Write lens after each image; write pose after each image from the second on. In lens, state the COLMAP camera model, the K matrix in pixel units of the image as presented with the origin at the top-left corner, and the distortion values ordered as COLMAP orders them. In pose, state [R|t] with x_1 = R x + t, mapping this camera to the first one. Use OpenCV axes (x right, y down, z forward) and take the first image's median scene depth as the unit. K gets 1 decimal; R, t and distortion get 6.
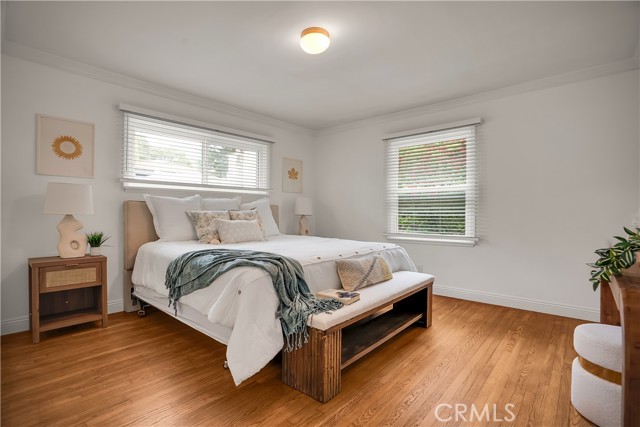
lens RADIAL K [[301.4, 0, 319.7], [0, 301.4, 210.5], [0, 0, 1]] dist [-0.062786, 0.024680]
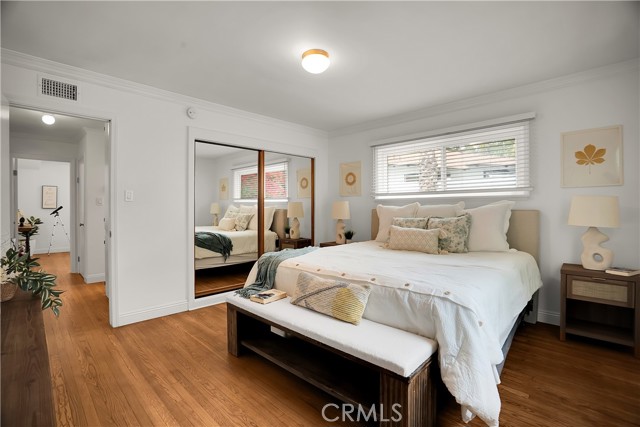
lens RADIAL K [[301.4, 0, 319.7], [0, 301.4, 210.5], [0, 0, 1]] dist [-0.062786, 0.024680]
pose [[-0.067125, -0.017736, -0.997587, 0.759371], [-0.010874, 0.999796, -0.017043, -0.003931], [0.997685, 0.009704, -0.067304, 0.833586]]
